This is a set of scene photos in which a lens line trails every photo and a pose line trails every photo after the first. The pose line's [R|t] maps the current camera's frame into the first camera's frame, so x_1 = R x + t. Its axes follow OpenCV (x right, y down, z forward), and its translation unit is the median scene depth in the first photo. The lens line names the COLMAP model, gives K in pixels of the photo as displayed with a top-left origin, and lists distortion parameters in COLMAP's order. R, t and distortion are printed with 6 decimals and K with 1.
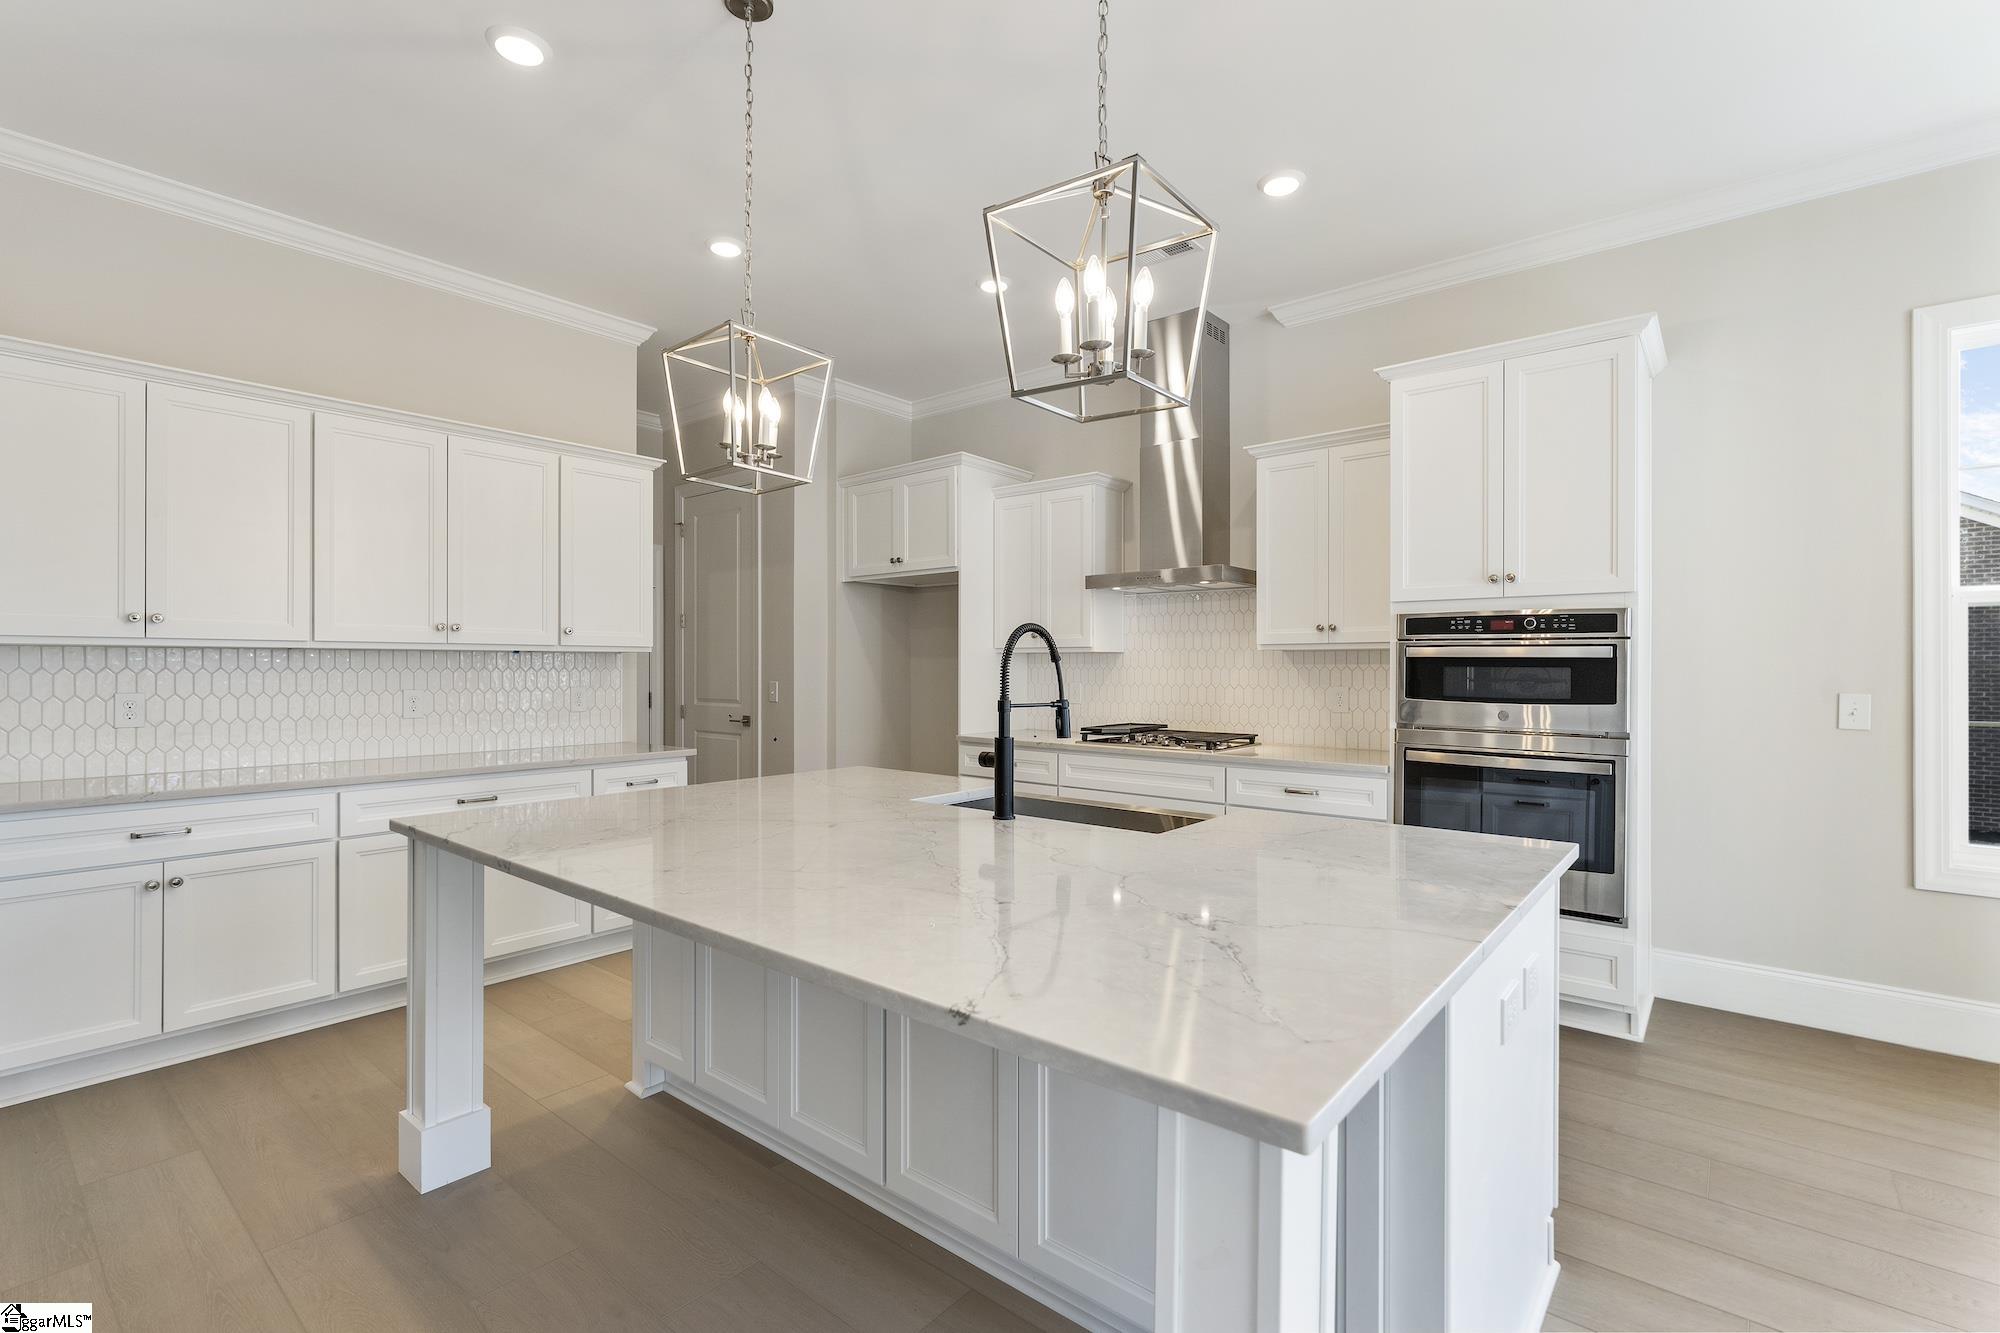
lens RADIAL K [[889.3, 0, 987.7], [0, 889.3, 668.6], [0, 0, 1]] dist [-0.001054, -0.000946]
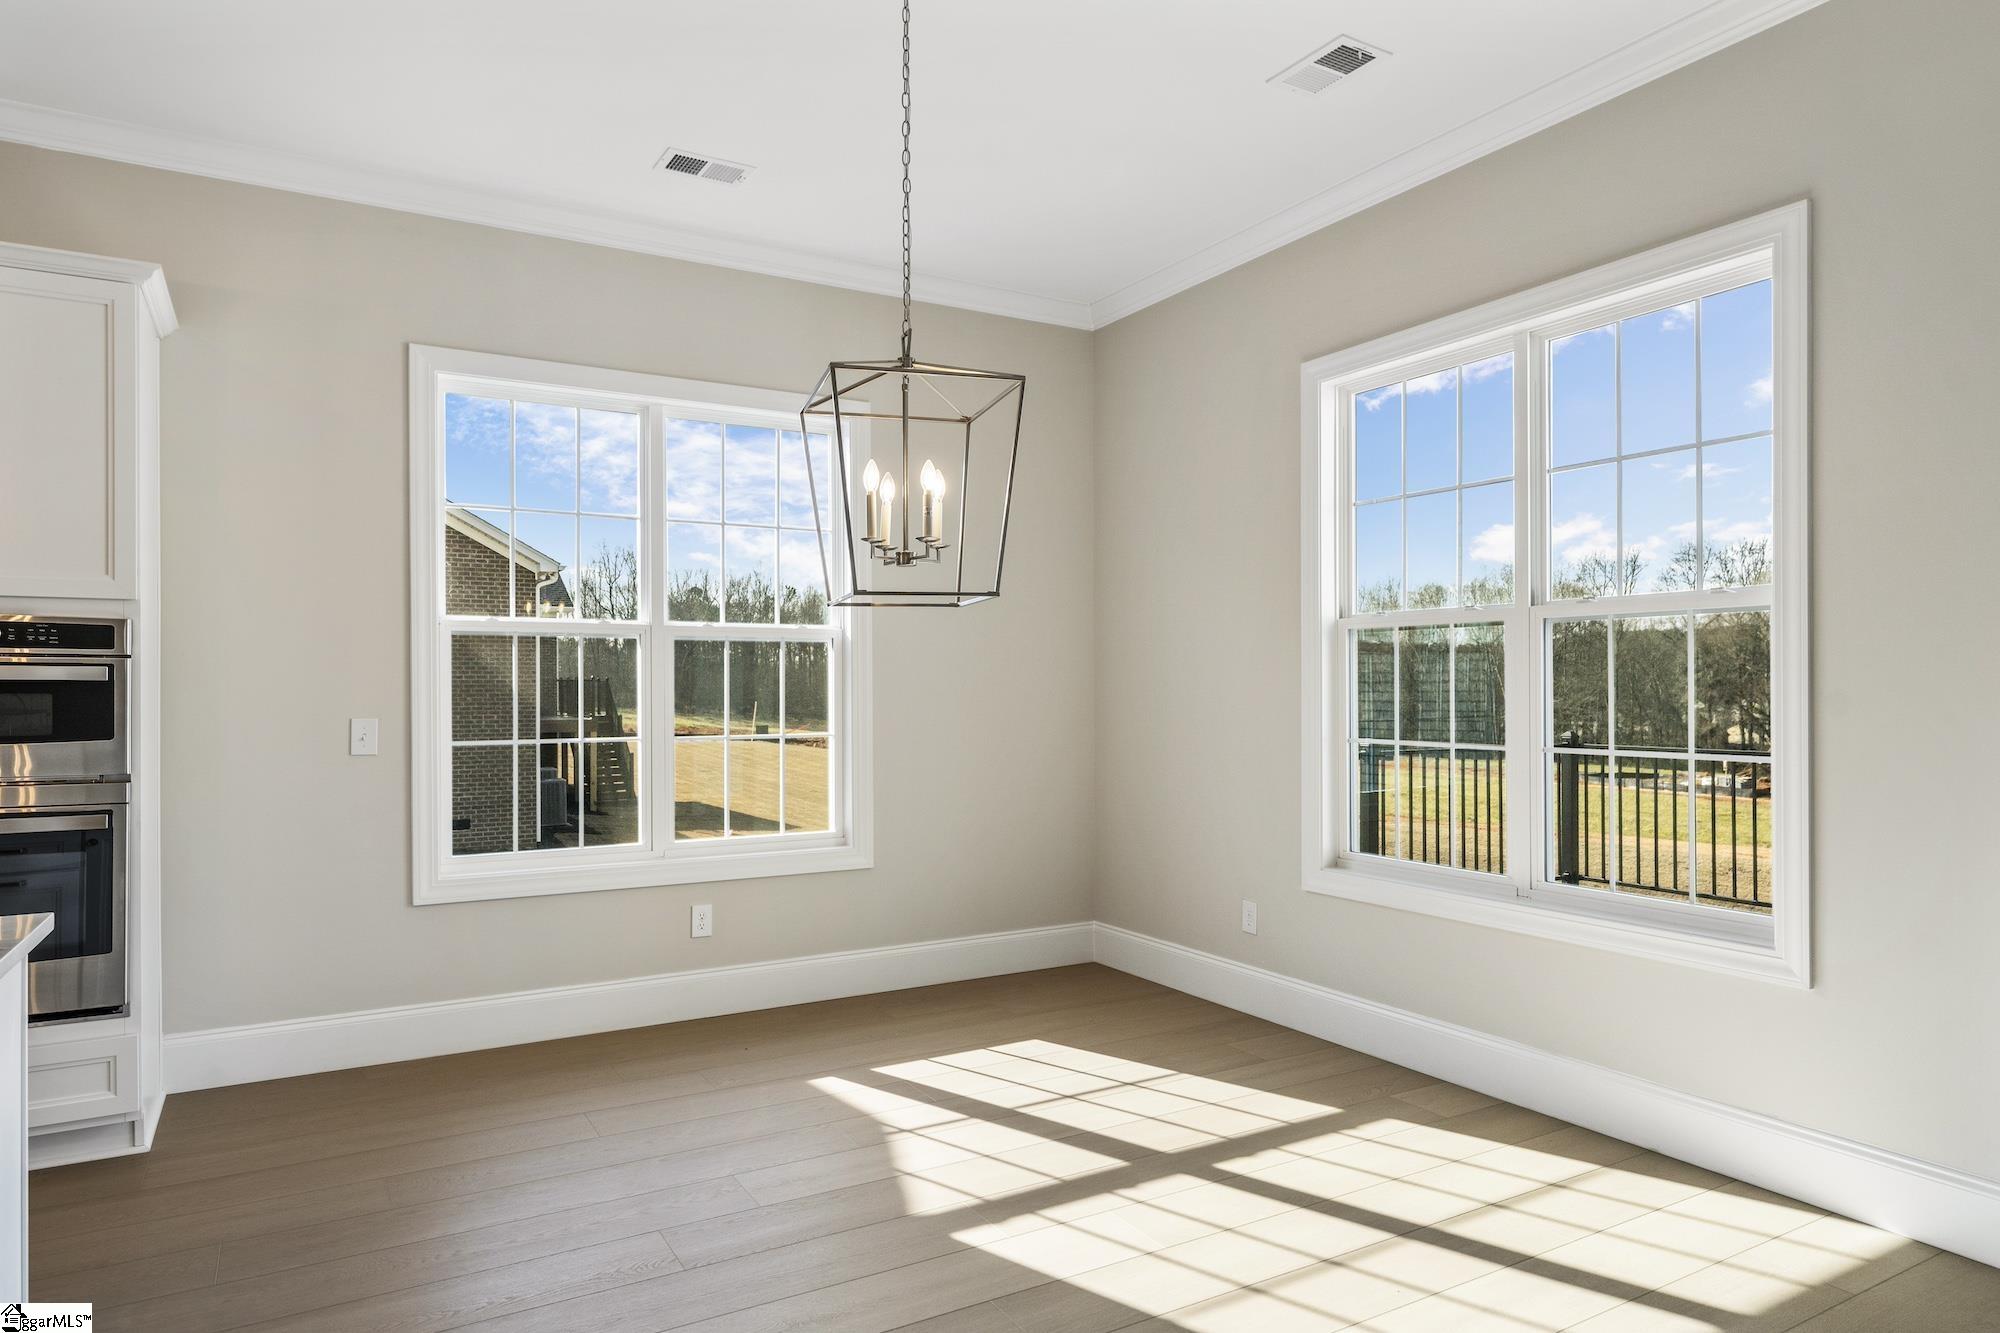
lens RADIAL K [[1222.9, 0, 1000.2], [0, 1222.9, 684.9], [0, 0, 1]] dist [0.004350, -0.002162]
pose [[0.343463, -0.000450, 0.939166, -0.046934], [0.006344, 0.999978, -0.001841, -0.001289], [-0.939145, 0.006590, 0.343458, -0.112965]]
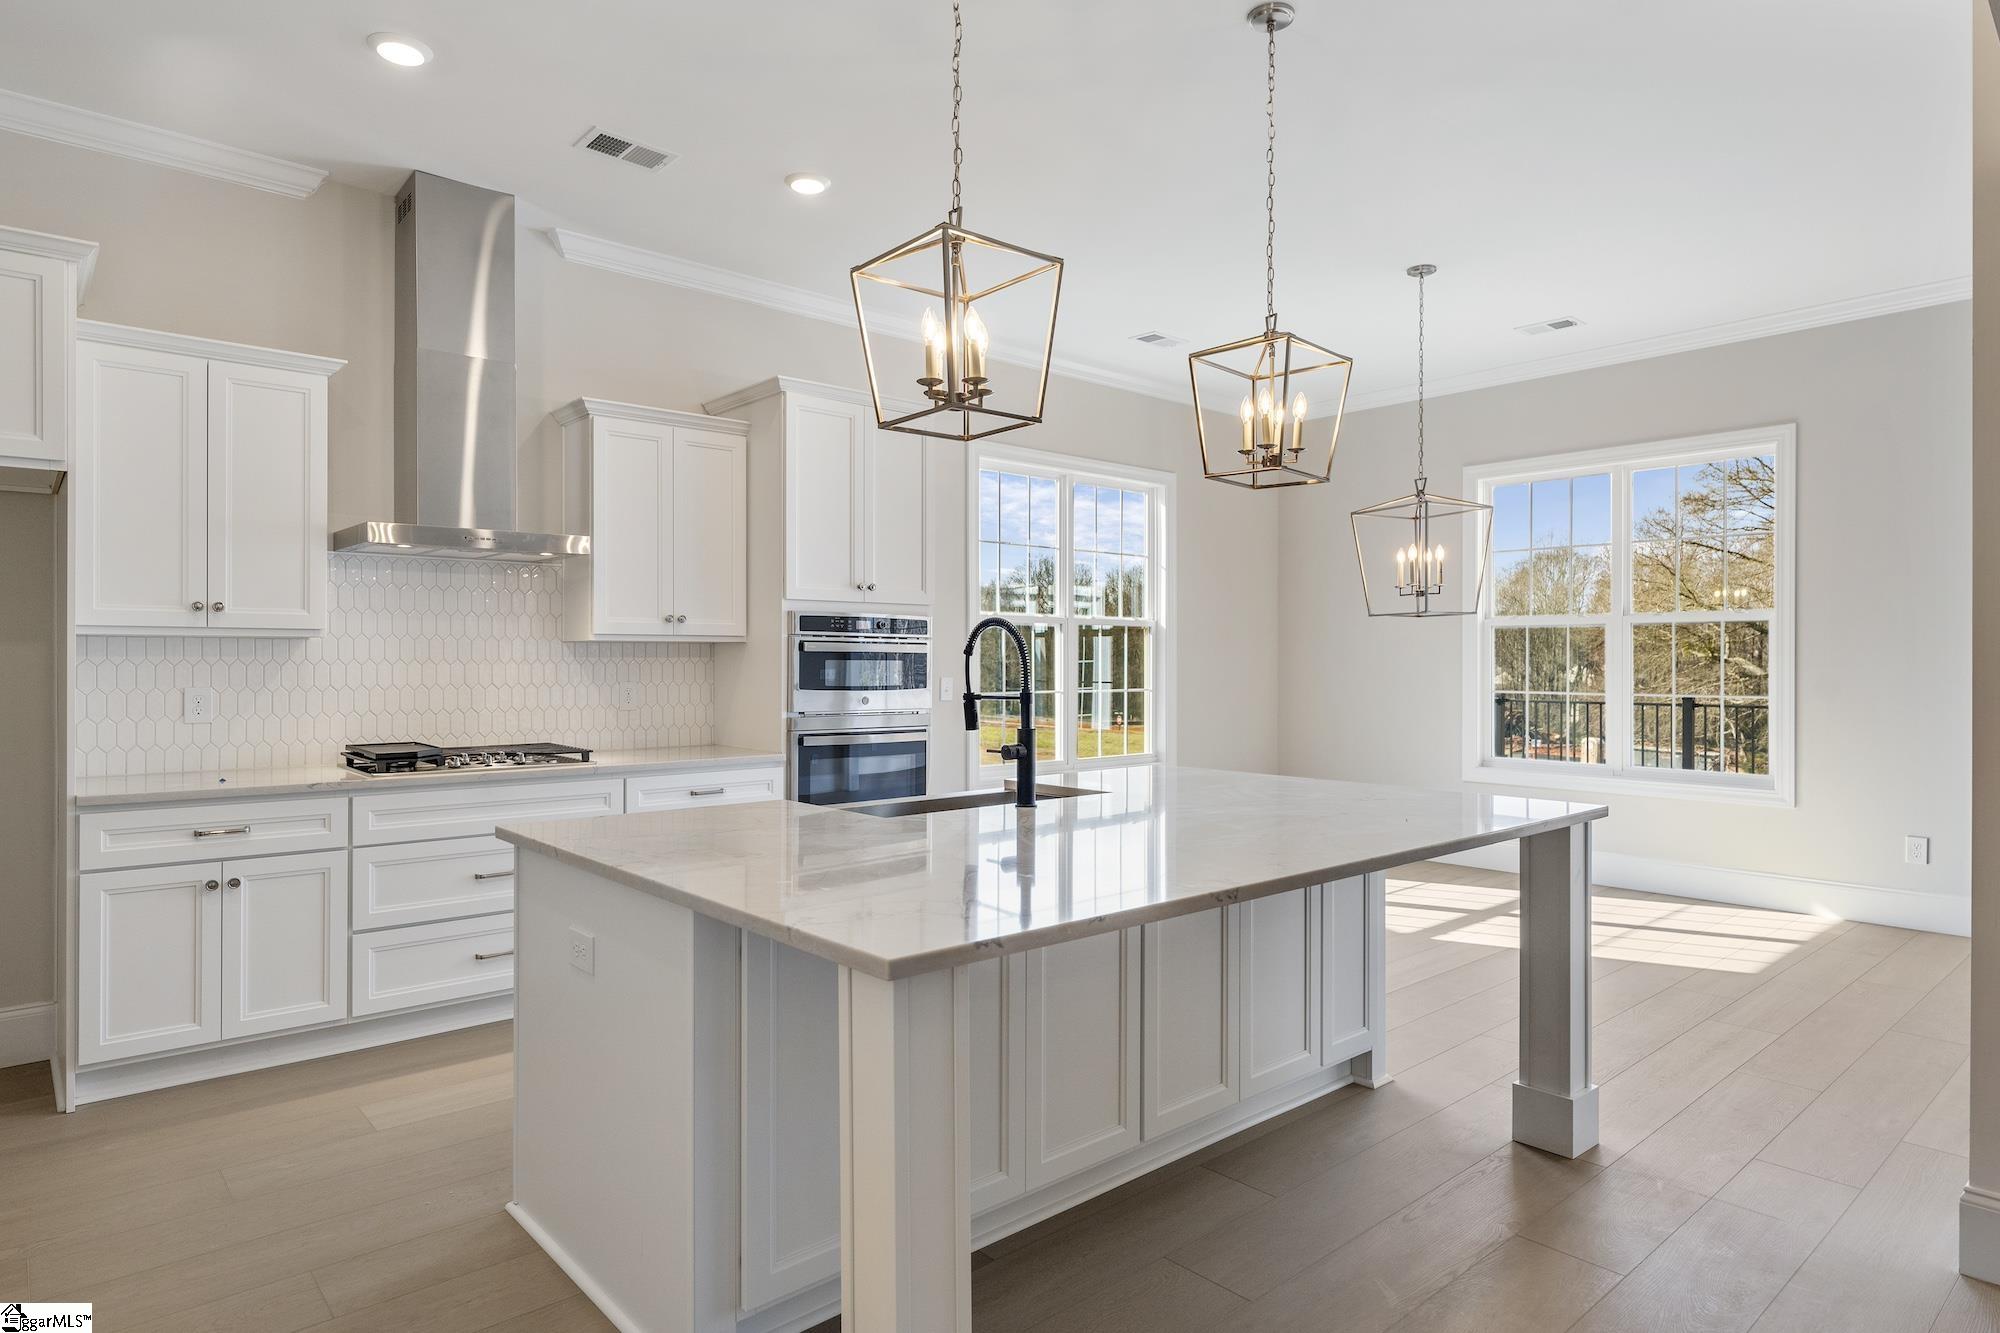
lens RADIAL K [[1140.2, 0, 991.9], [0, 1140.2, 672.3], [0, 0, 1]] dist [0.005282, 0.002646]
pose [[0.153311, -0.012026, 0.988105, -0.880819], [0.001564, 0.999928, 0.011927, -0.003976], [-0.988177, -0.000283, 0.153319, 0.562622]]
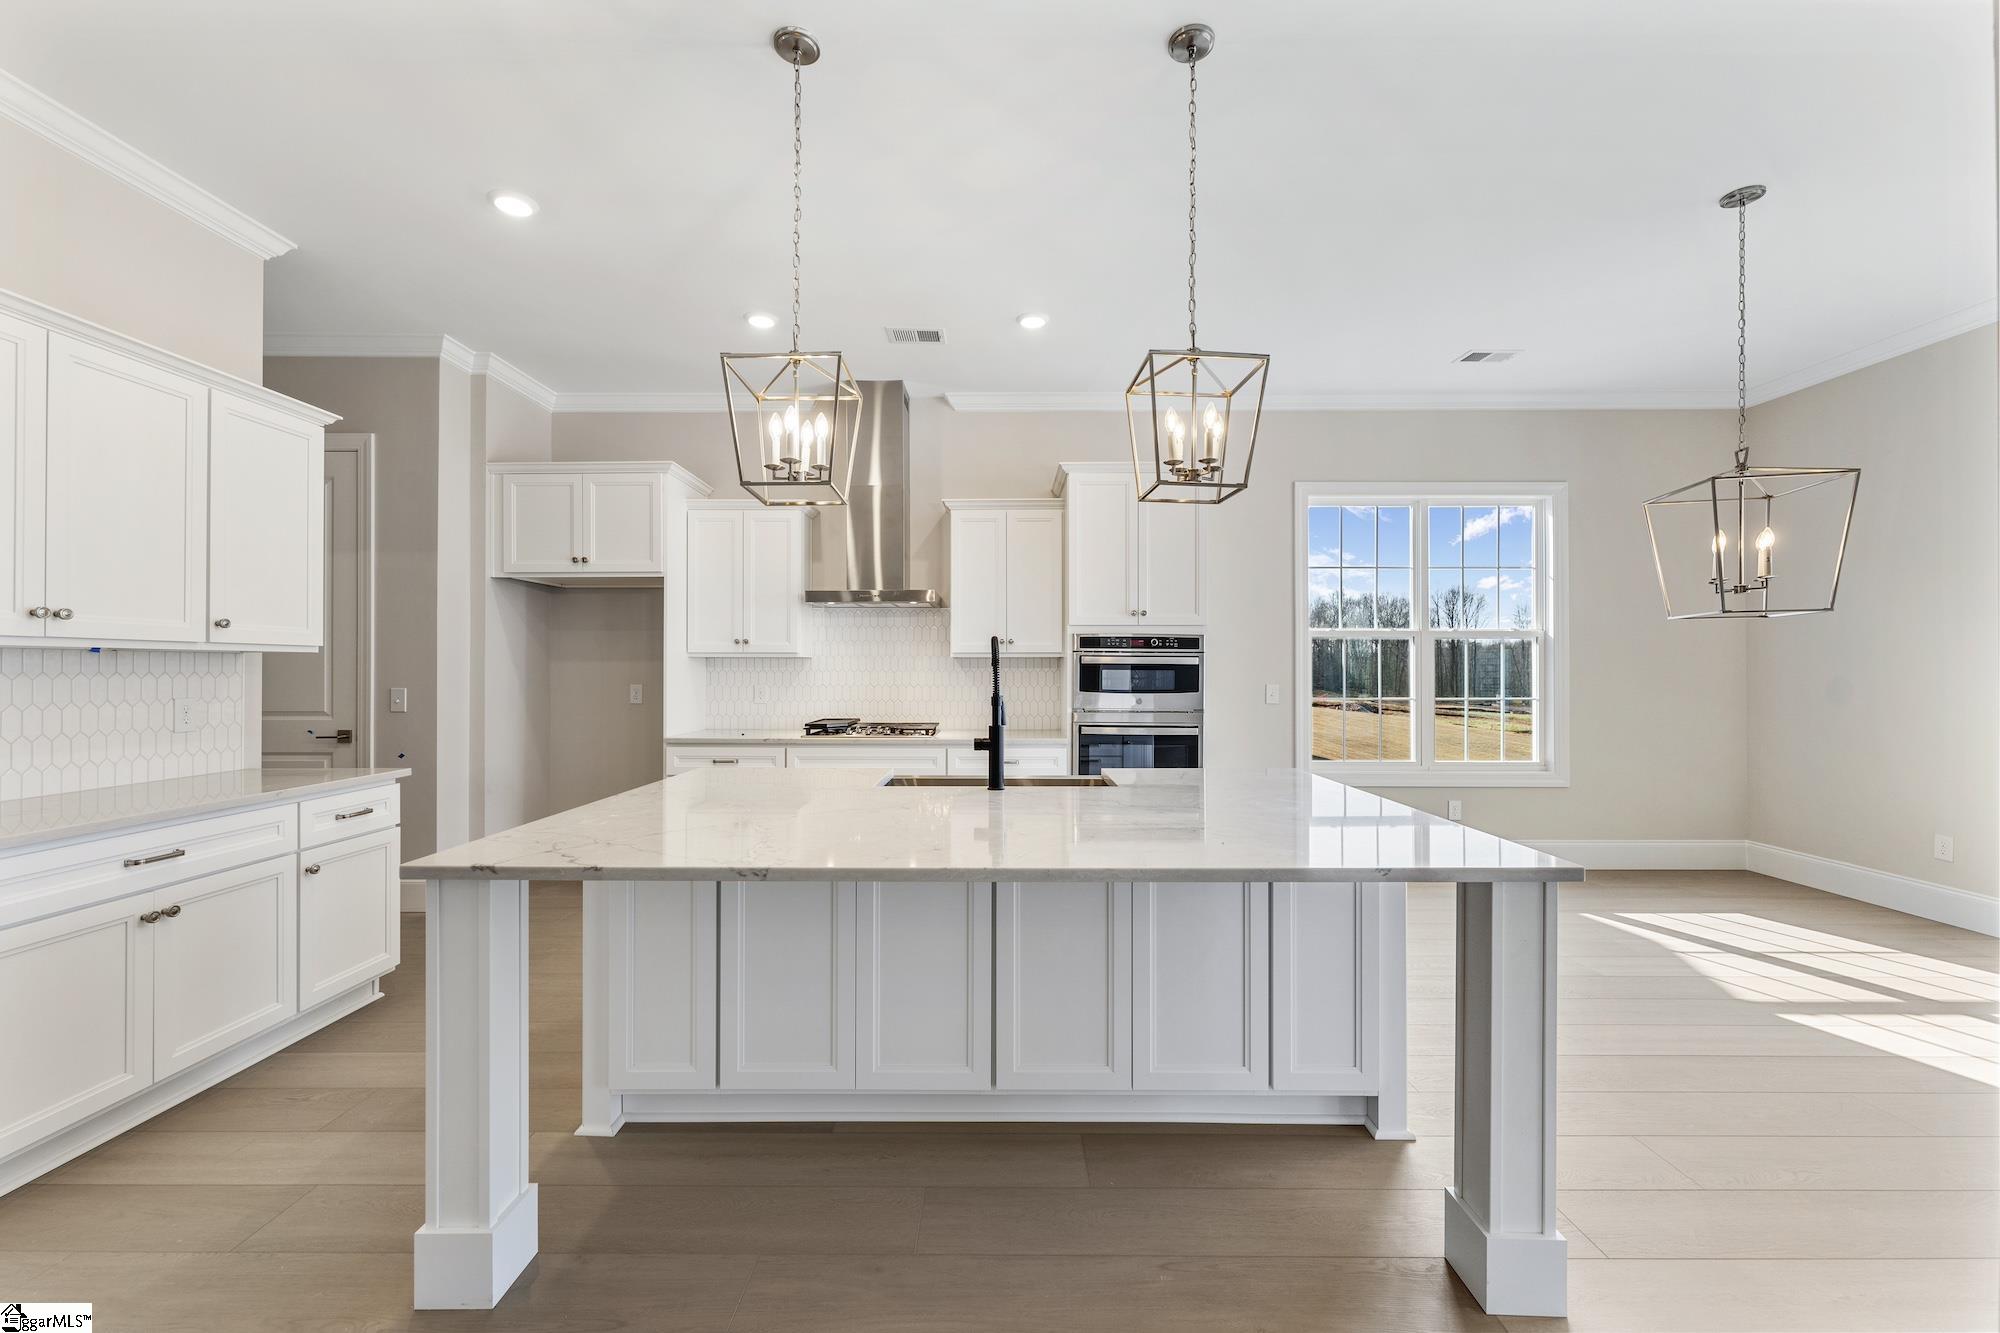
lens RADIAL K [[798.8, 0, 985.6], [0, 798.8, 668.3], [0, 0, 1]] dist [0.002186, -0.000726]
pose [[0.773769, 0.000150, 0.633468, -0.487902], [0.002063, 0.999994, -0.002757, -0.001876], [-0.633464, 0.003440, 0.773764, 0.082945]]
